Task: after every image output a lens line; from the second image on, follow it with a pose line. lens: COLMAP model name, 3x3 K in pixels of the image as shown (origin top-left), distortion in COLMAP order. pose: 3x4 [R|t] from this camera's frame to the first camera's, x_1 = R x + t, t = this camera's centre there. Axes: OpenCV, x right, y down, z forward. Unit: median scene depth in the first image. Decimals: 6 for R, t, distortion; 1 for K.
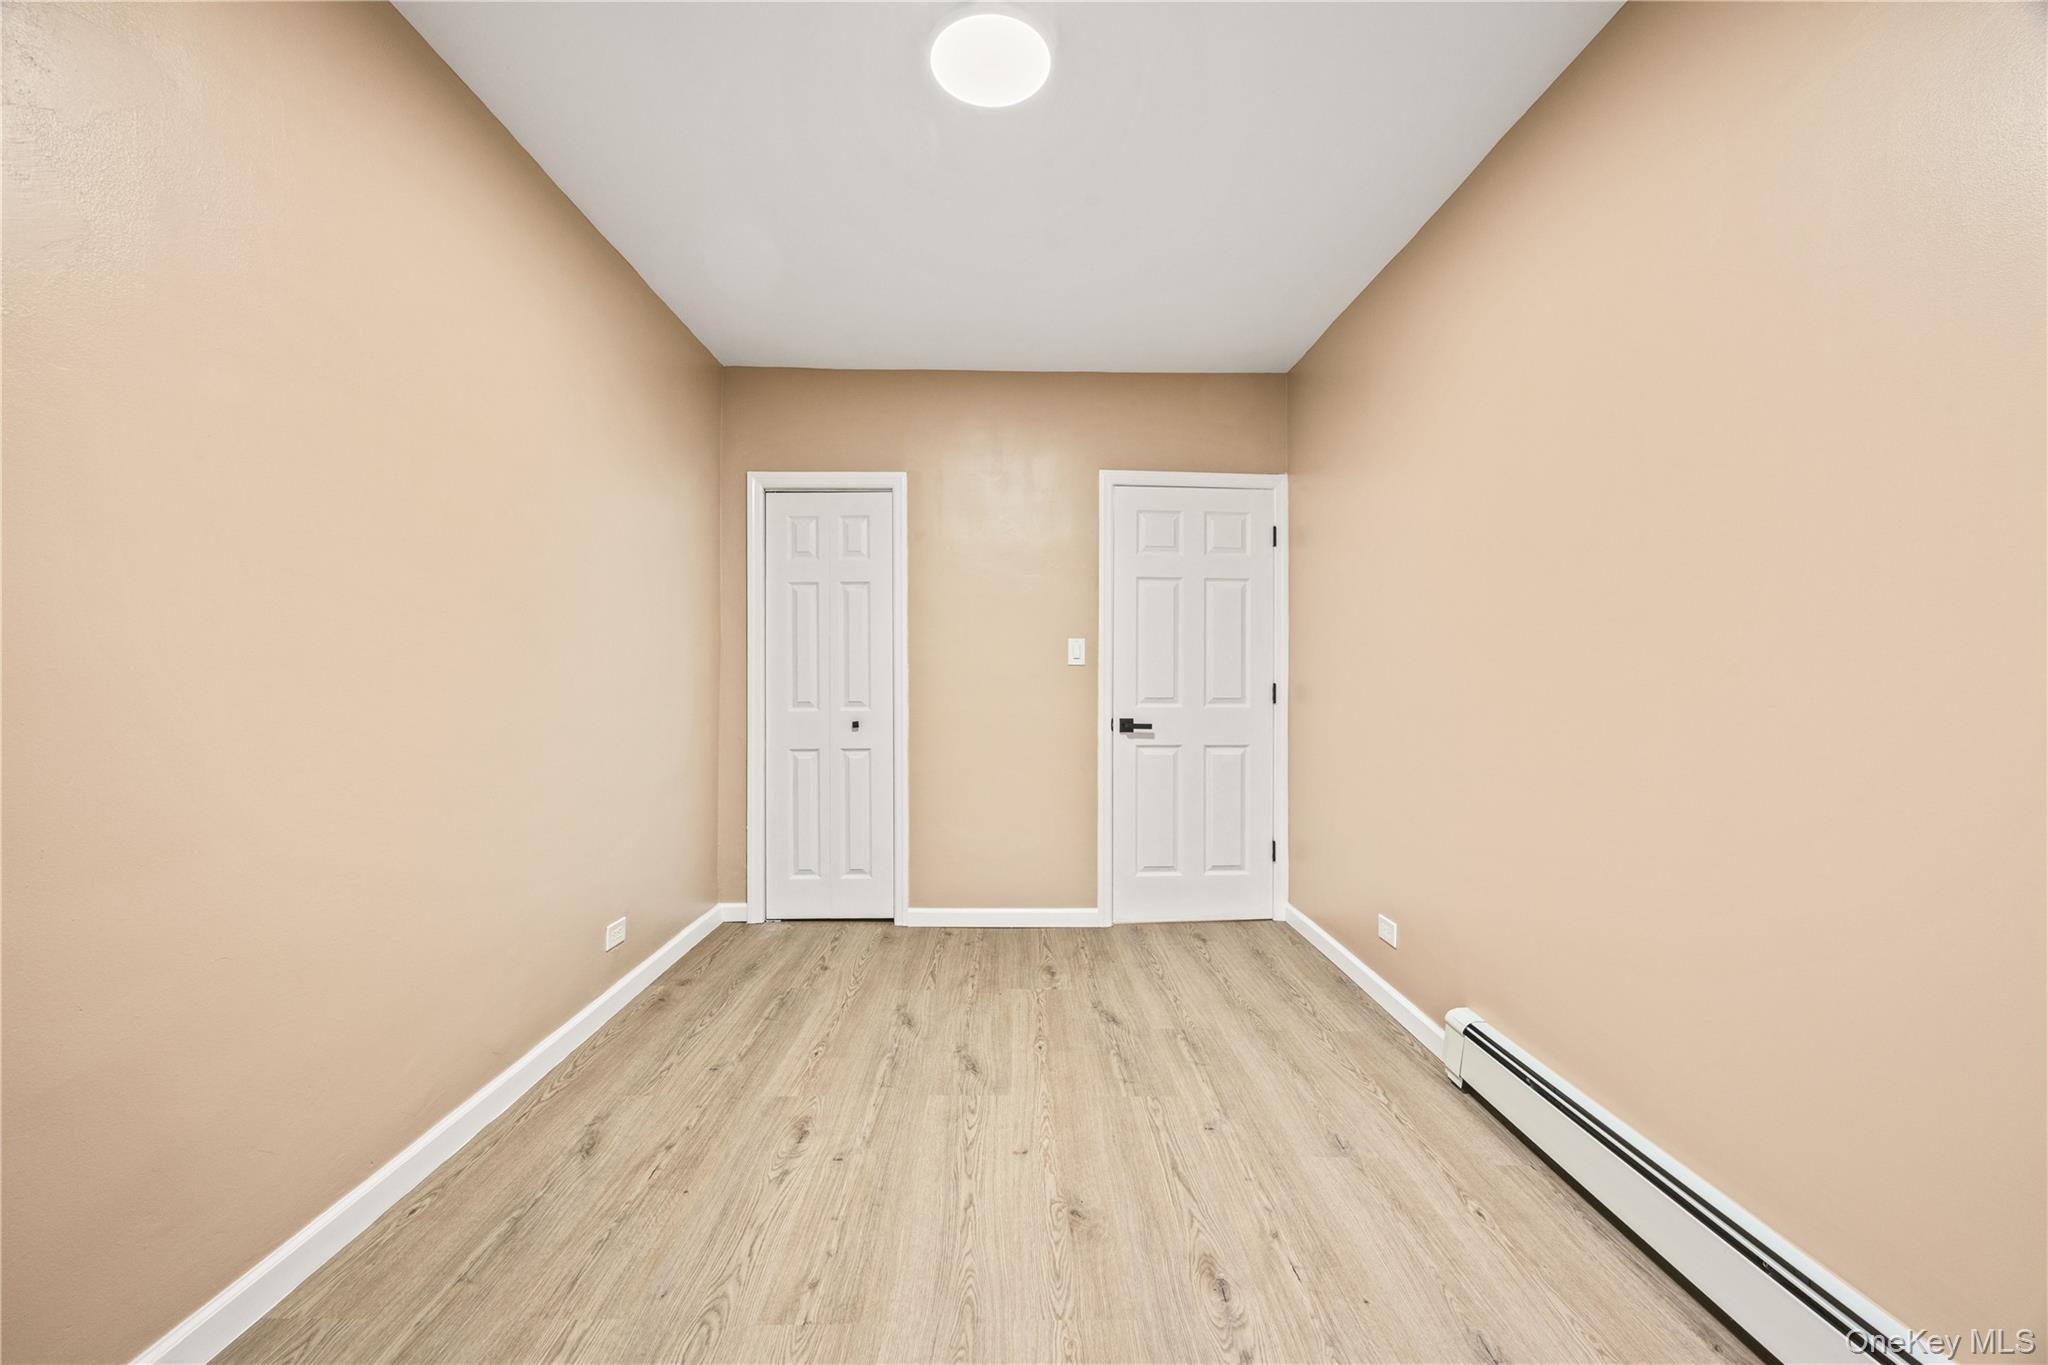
lens RADIAL K [[817.6, 0, 1024.9], [0, 817.6, 670.8], [0, 0, 1]] dist [-0.001785, 0.000034]
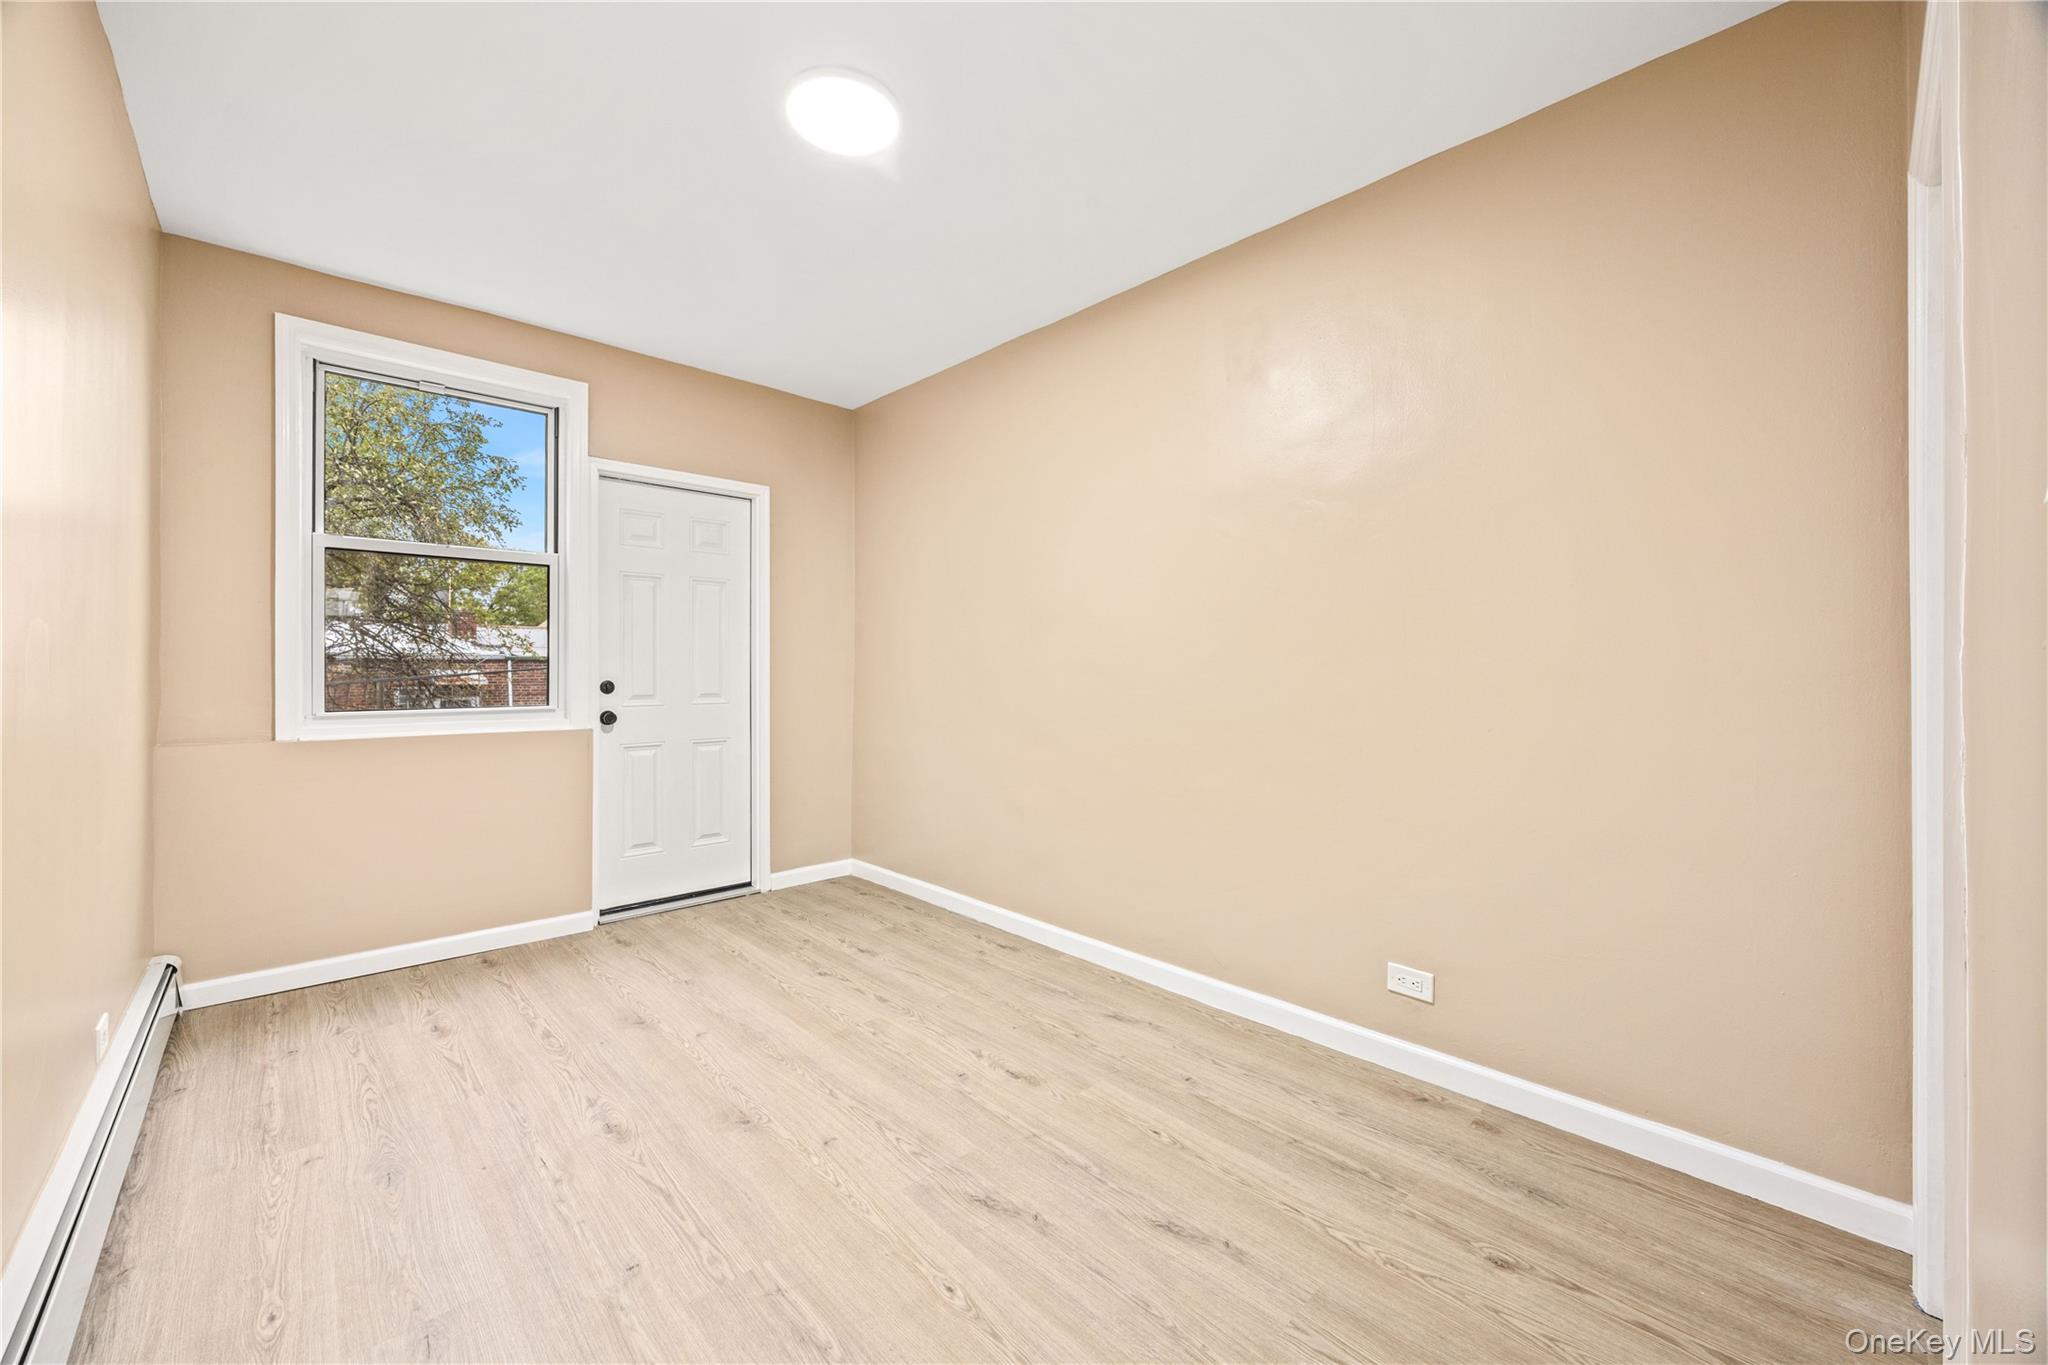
lens RADIAL K [[787.5, 0, 1024.0], [0, 787.5, 682.5], [0, 0, 1]] dist [0.000633, 0.000612]
pose [[-0.741529, 0.003330, -0.670912, 0.415109], [0.000674, 0.999991, 0.004218, 0.013329], [0.670920, 0.002675, -0.741525, 1.662988]]
